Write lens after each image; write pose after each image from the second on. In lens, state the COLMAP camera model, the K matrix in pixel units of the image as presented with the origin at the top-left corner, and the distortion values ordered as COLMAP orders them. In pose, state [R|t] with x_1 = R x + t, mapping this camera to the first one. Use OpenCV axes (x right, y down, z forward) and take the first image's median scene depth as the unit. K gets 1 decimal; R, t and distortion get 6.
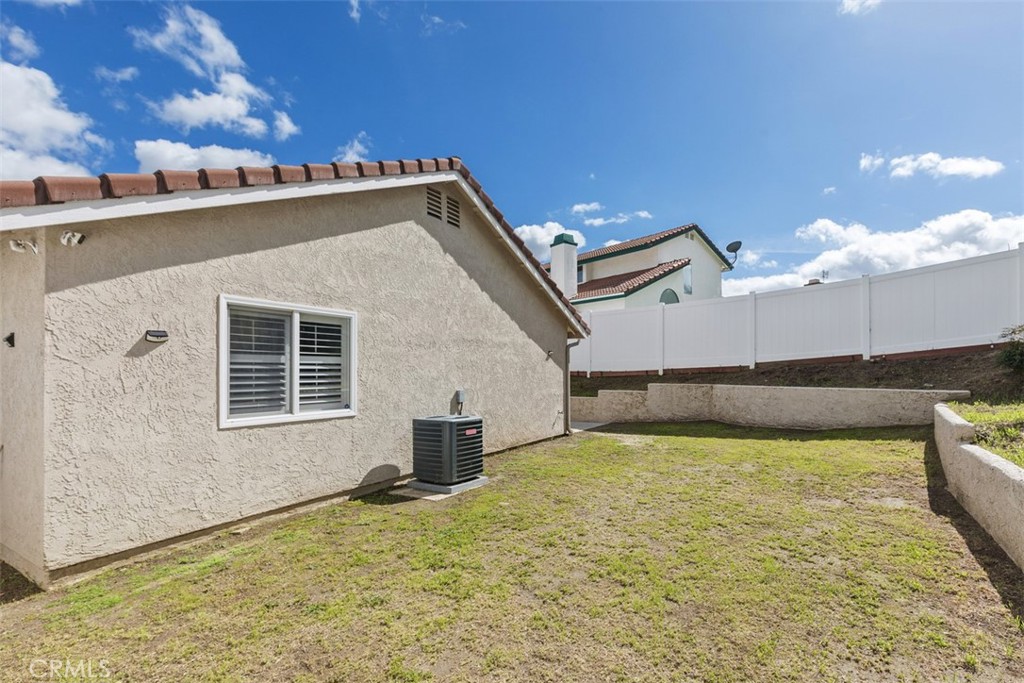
lens RADIAL K [[473.8, 0, 522.1], [0, 473.8, 369.0], [0, 0, 1]] dist [-0.000351, -0.000146]
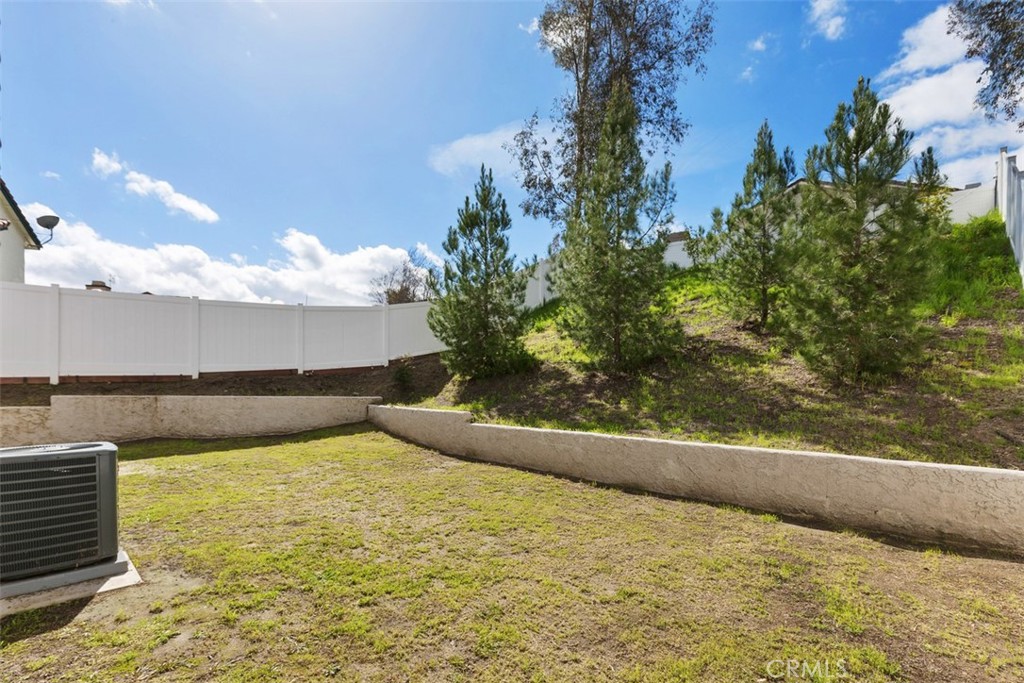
lens RADIAL K [[473.8, 0, 514.9], [0, 473.8, 395.5], [0, 0, 1]] dist [-0.000351, -0.000146]
pose [[0.210907, -0.007231, 0.977479, -0.292738], [-0.013396, 0.999857, 0.010287, 0.014813], [-0.977414, -0.015264, 0.210780, 0.189002]]
